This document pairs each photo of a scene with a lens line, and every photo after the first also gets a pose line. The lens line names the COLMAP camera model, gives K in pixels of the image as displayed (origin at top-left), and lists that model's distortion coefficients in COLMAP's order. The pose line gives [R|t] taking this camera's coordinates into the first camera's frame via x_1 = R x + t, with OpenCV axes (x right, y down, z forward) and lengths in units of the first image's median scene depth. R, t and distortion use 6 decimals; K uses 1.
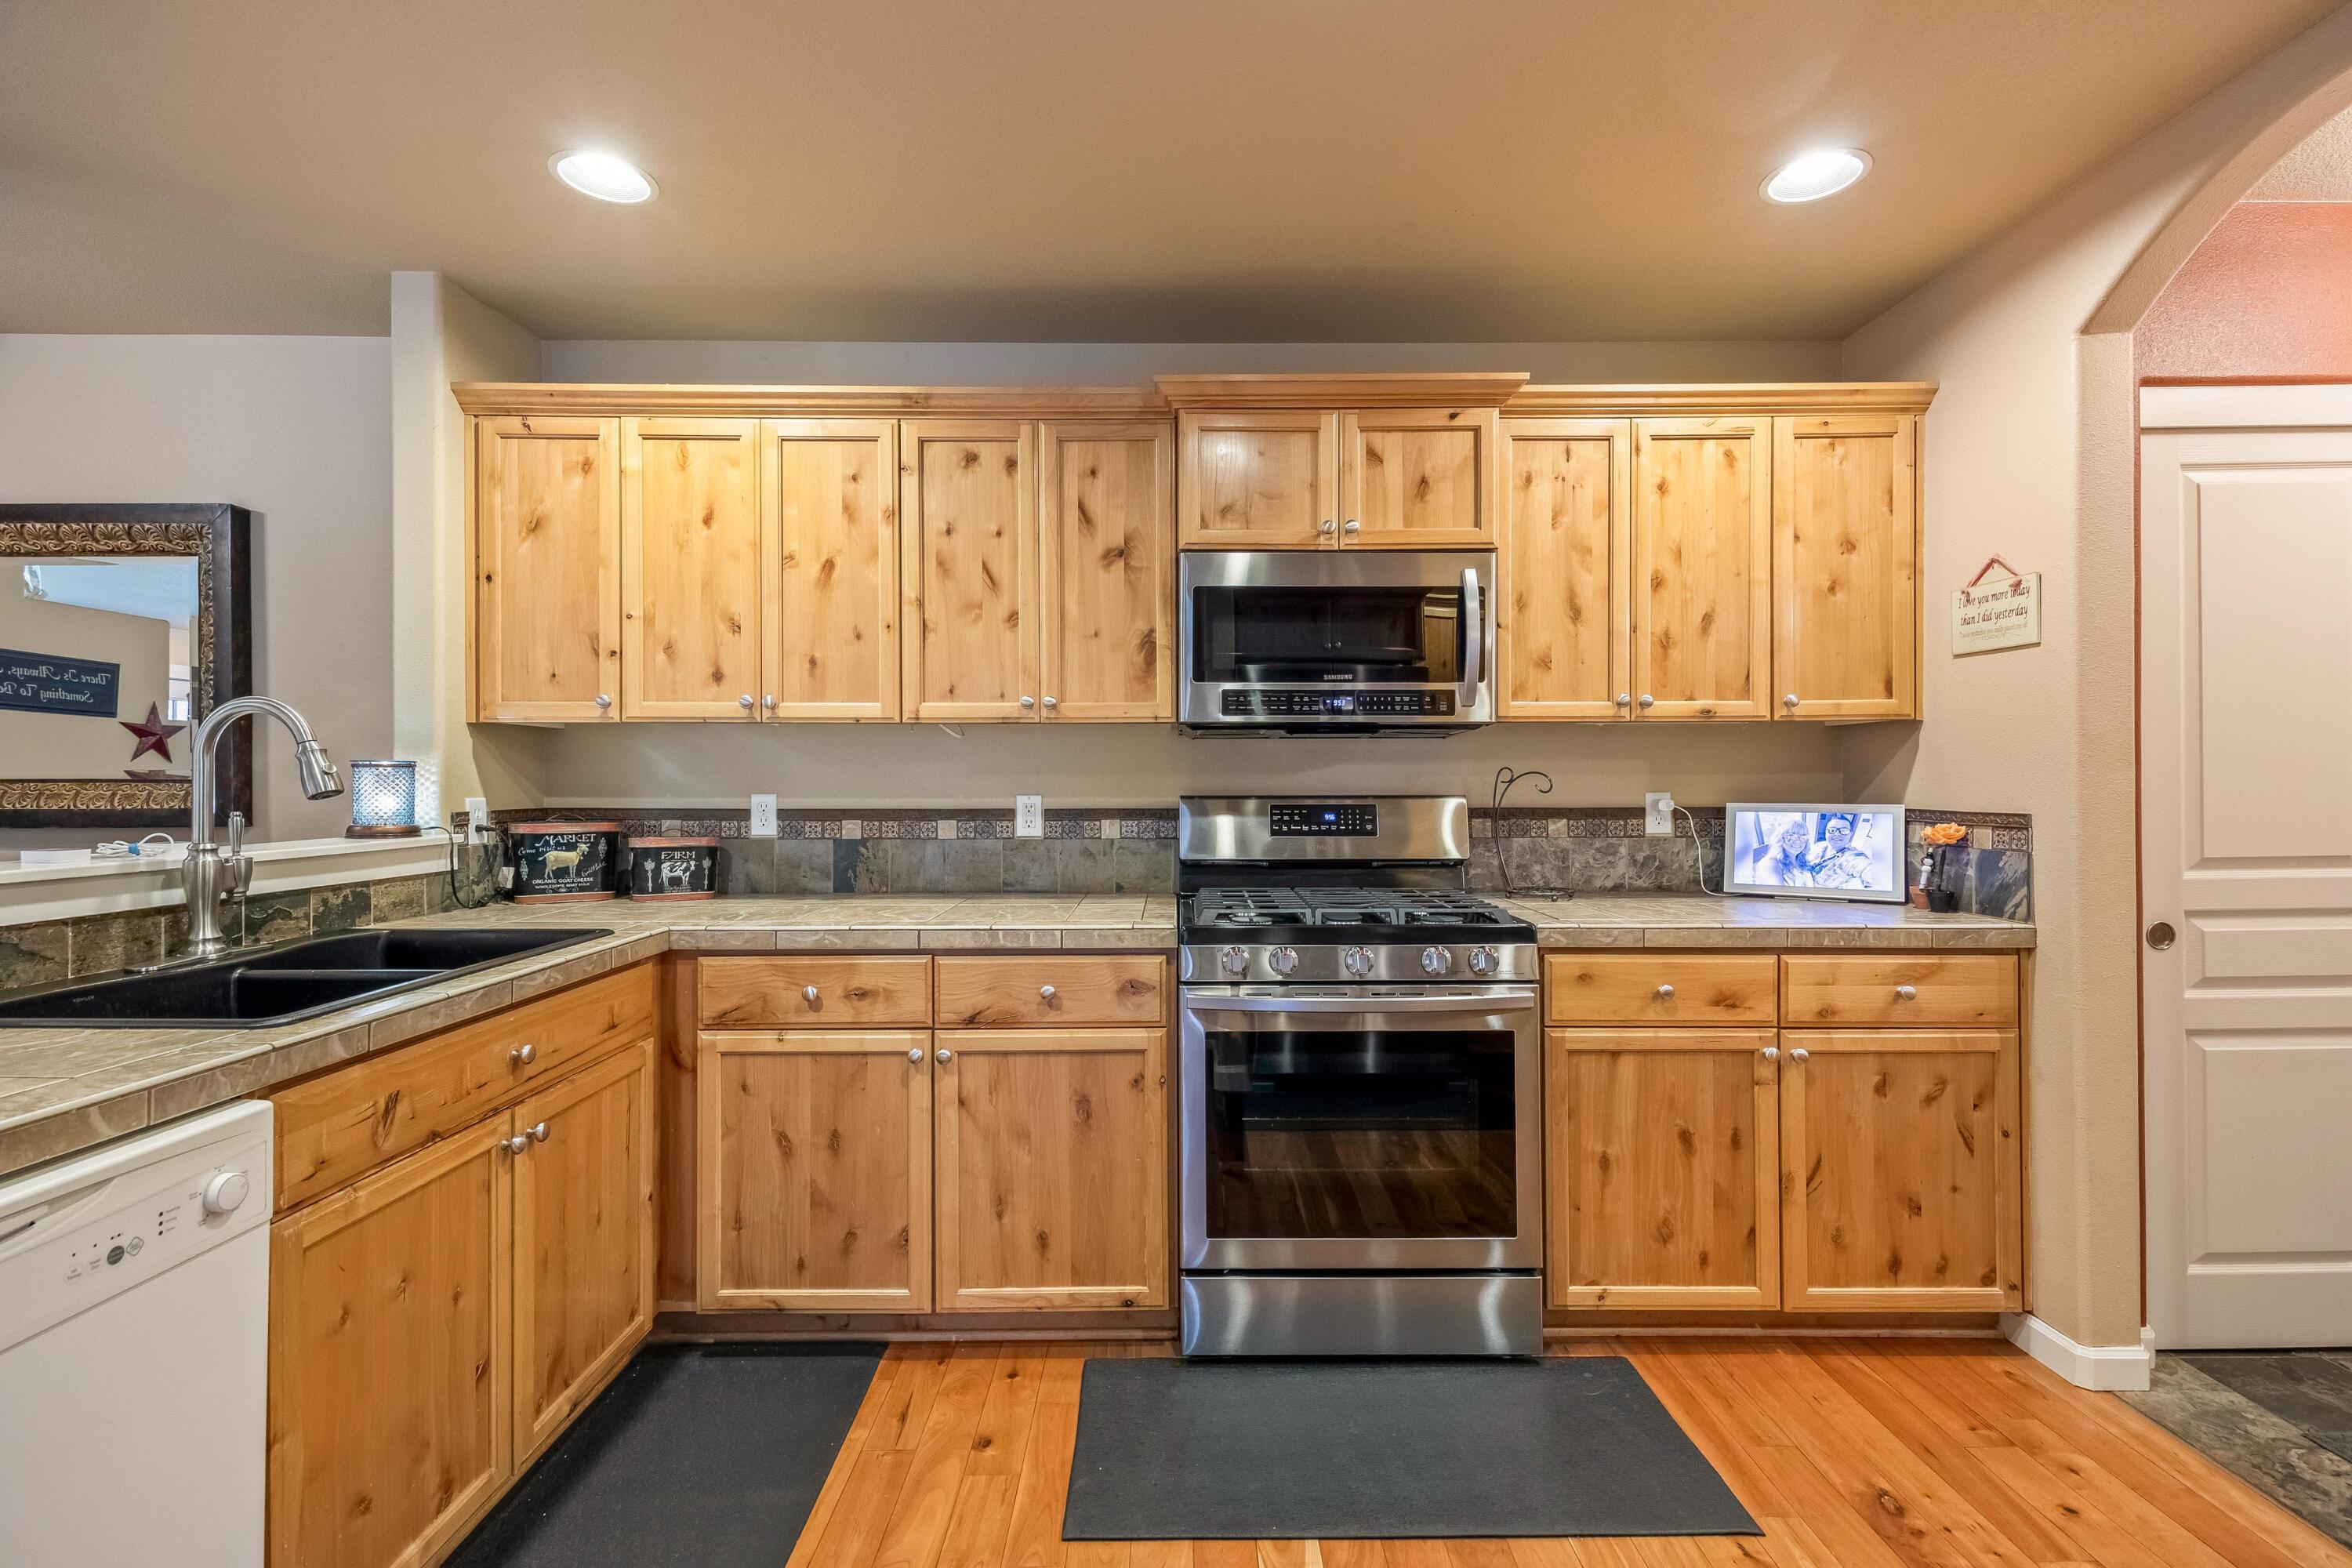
lens RADIAL K [[1069.1, 0, 1174.2], [0, 1069.1, 796.9], [0, 0, 1]] dist [0.018259, -0.005123]
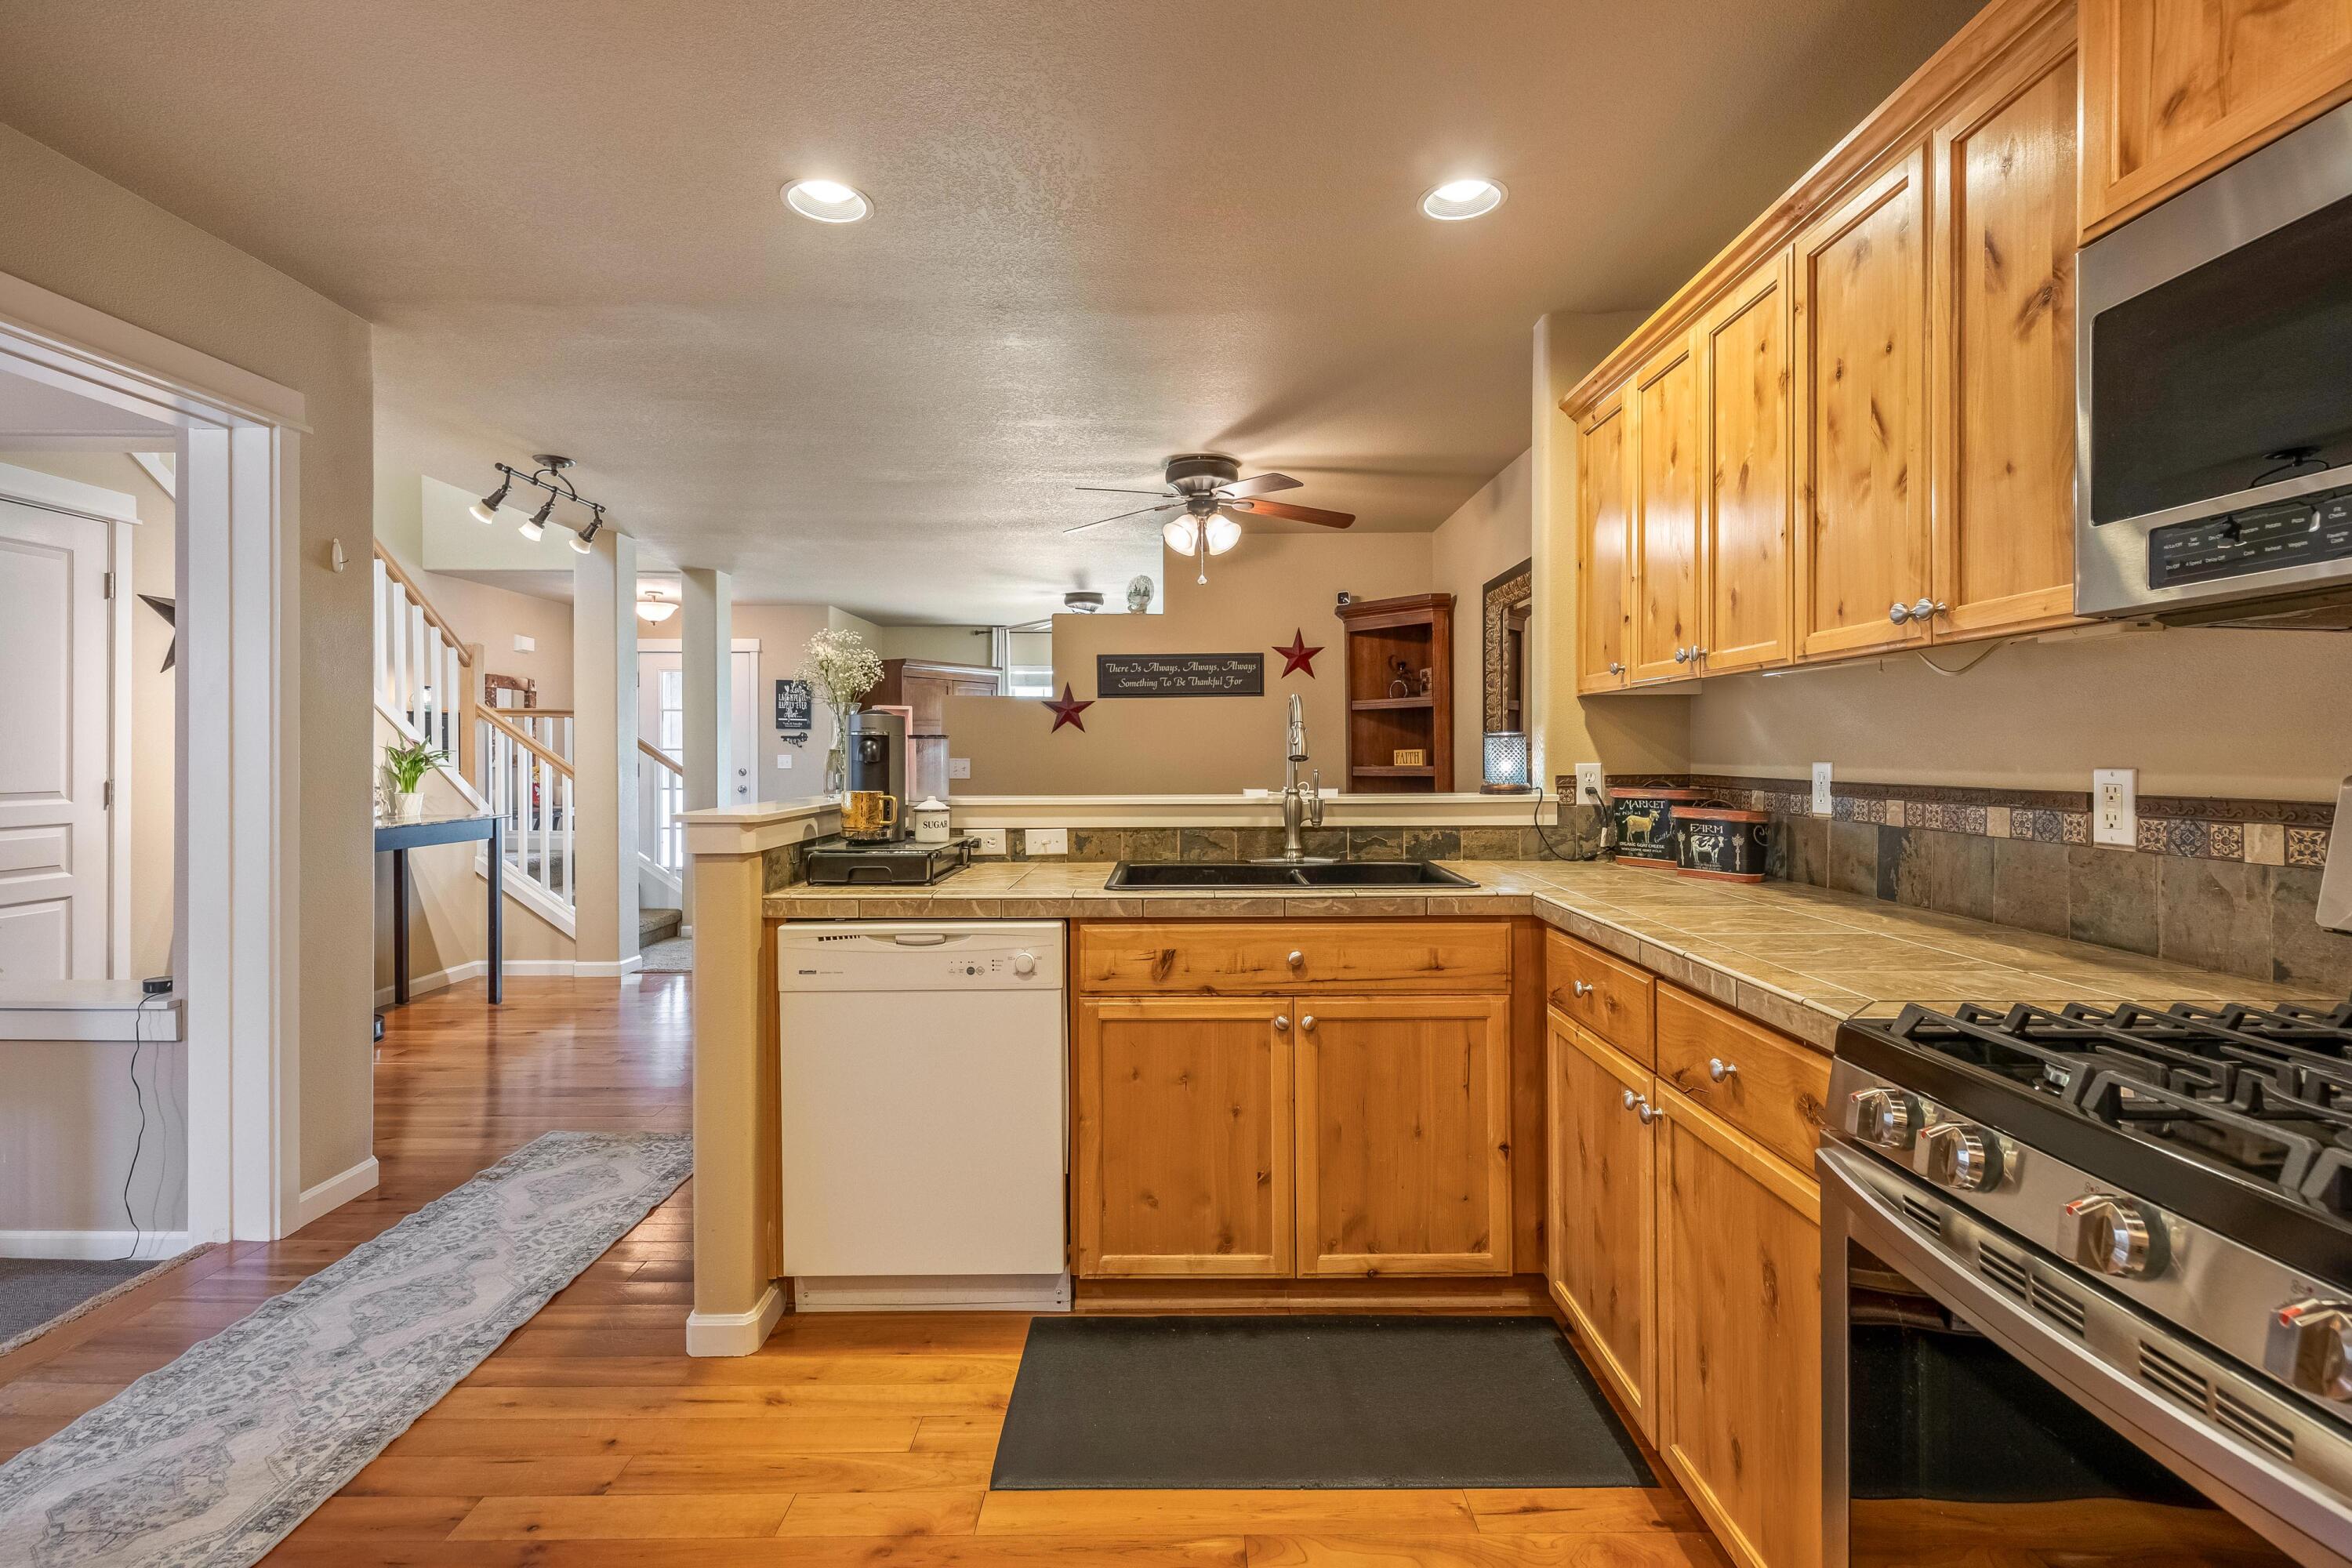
lens RADIAL K [[1078.5, 0, 1173.8], [0, 1078.5, 760.8], [0, 0, 1]] dist [0.027468, -0.010023]
pose [[-0.014140, 0.008049, -0.999868, 0.481683], [-0.009103, 0.999925, 0.008178, -0.006579], [0.999859, 0.009218, -0.014066, 0.592967]]
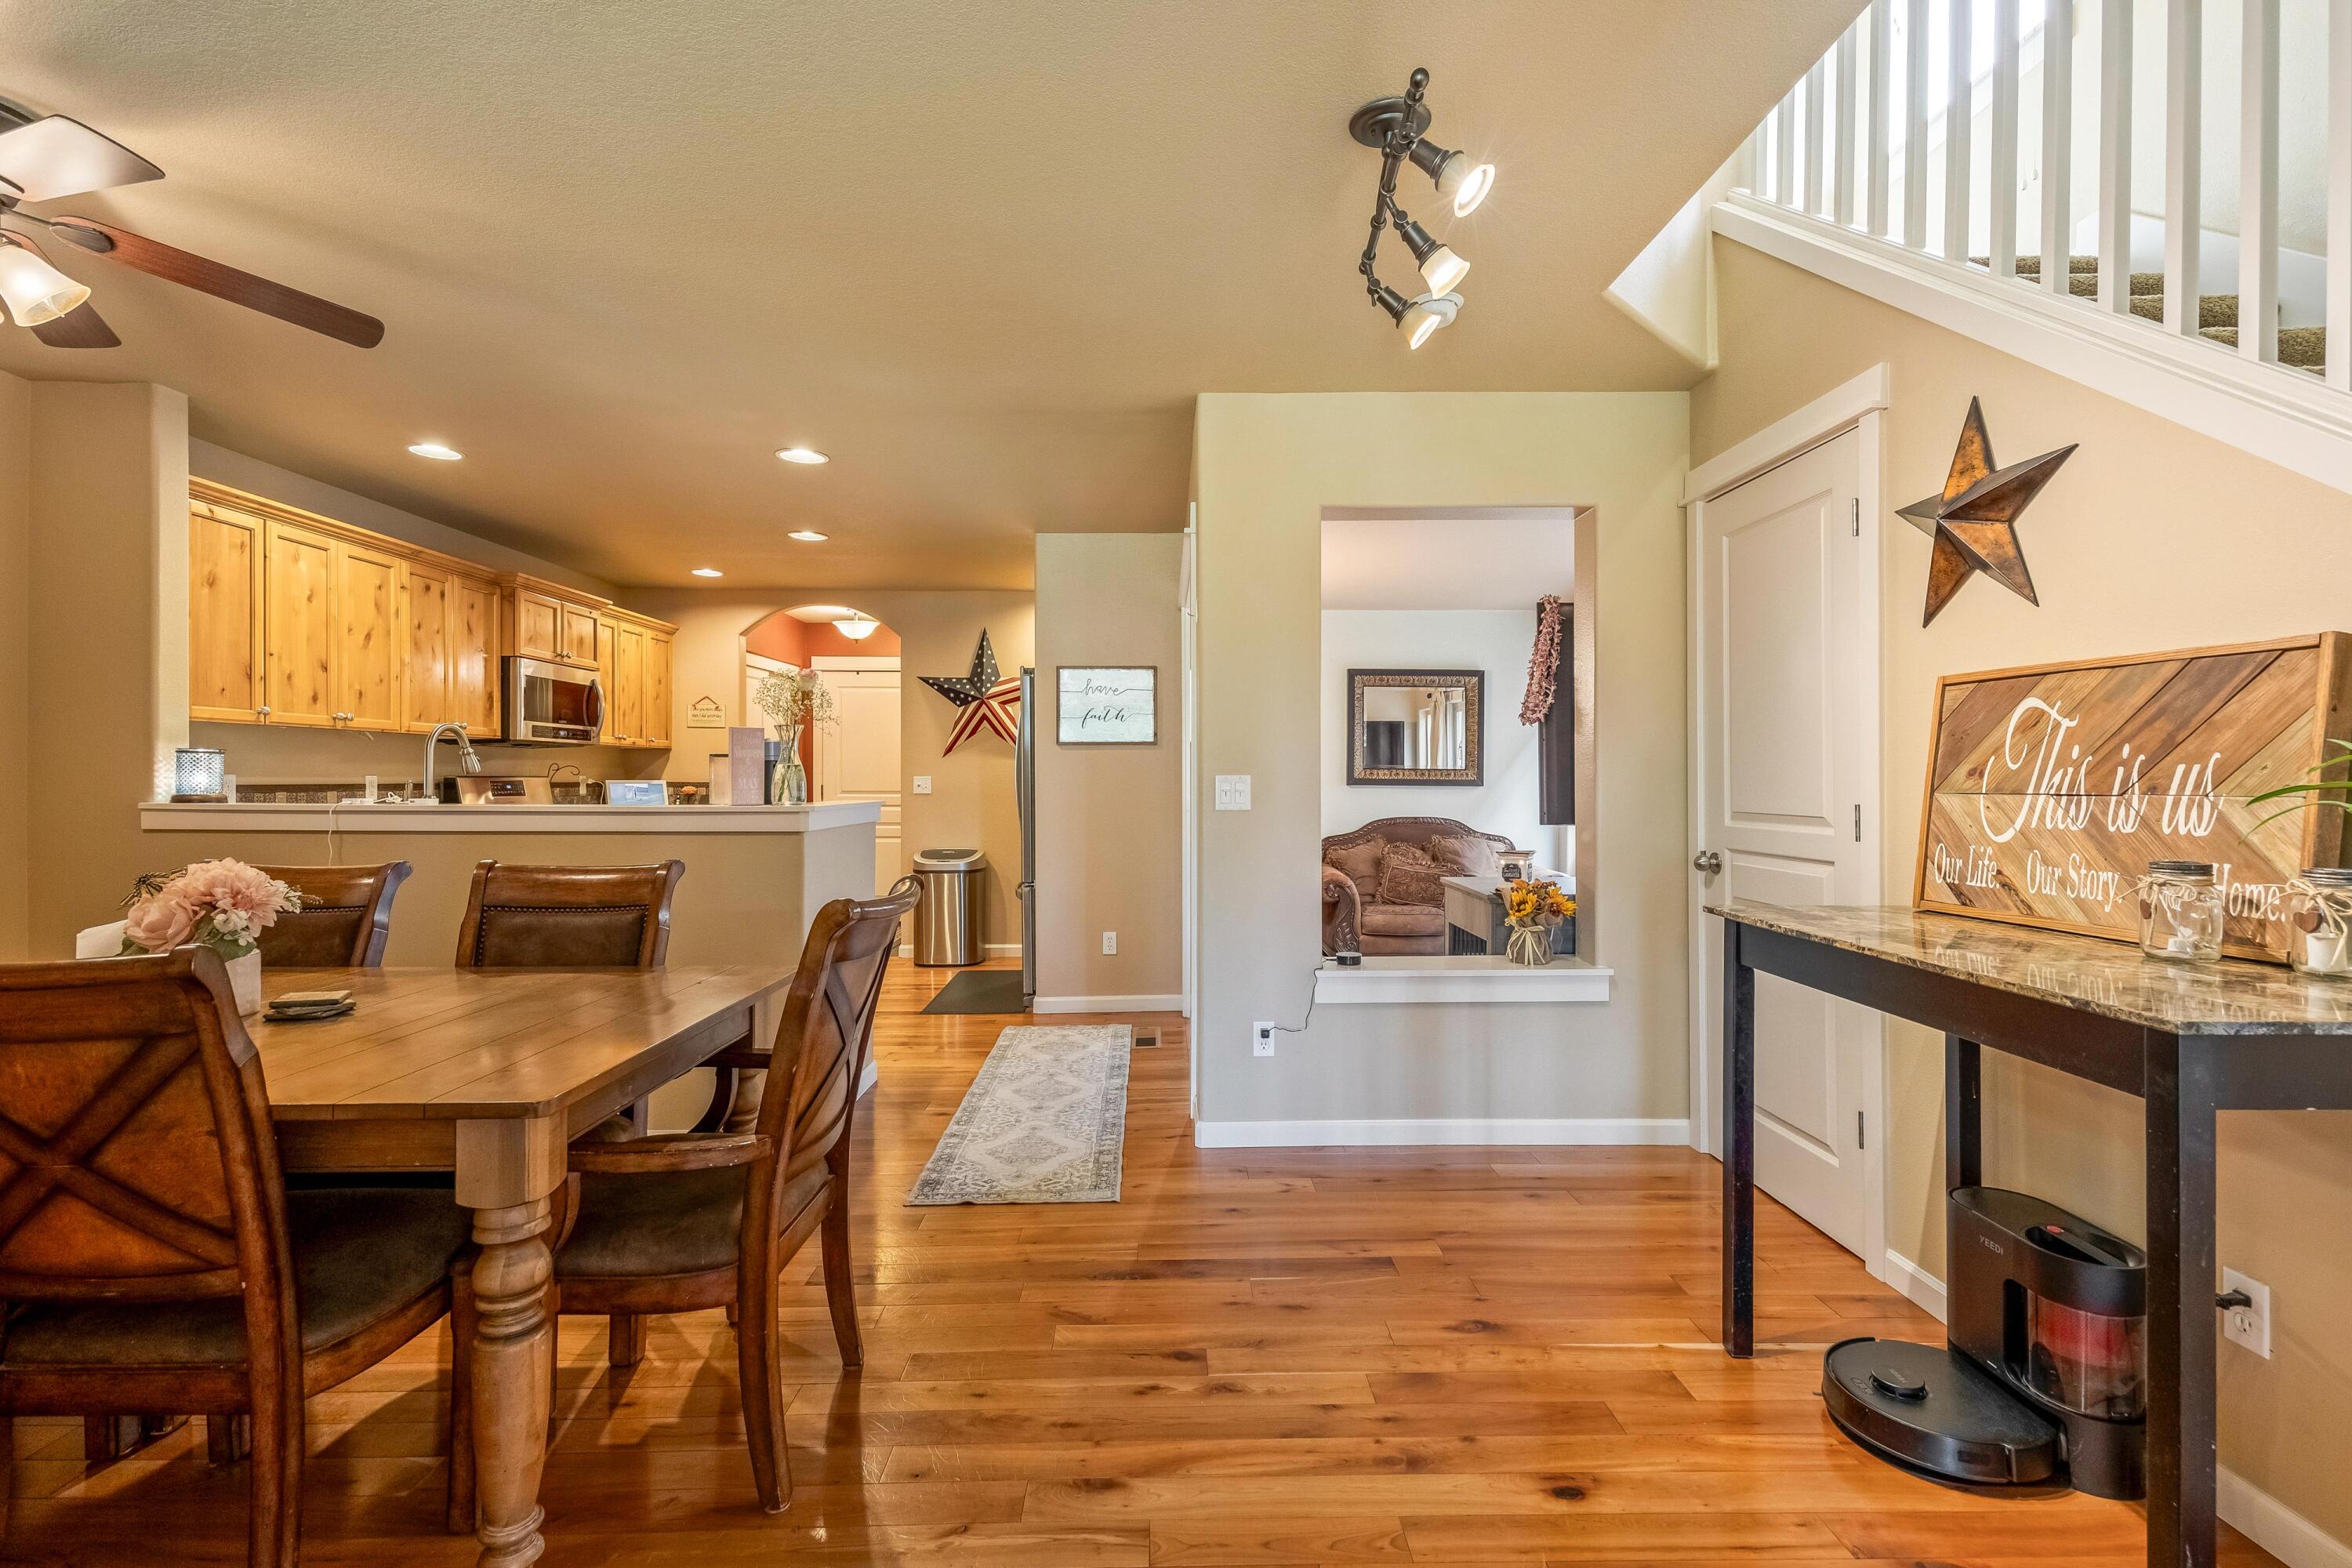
lens RADIAL K [[1034.5, 0, 1176.0], [0, 1034.5, 784.0], [0, 0, 1]] dist [0.014249, -0.008295]
pose [[-0.005683, -0.004159, 0.999975, -1.944226], [0.008258, 0.999957, 0.004206, 0.016590], [-0.999950, 0.008282, -0.005649, -0.244988]]
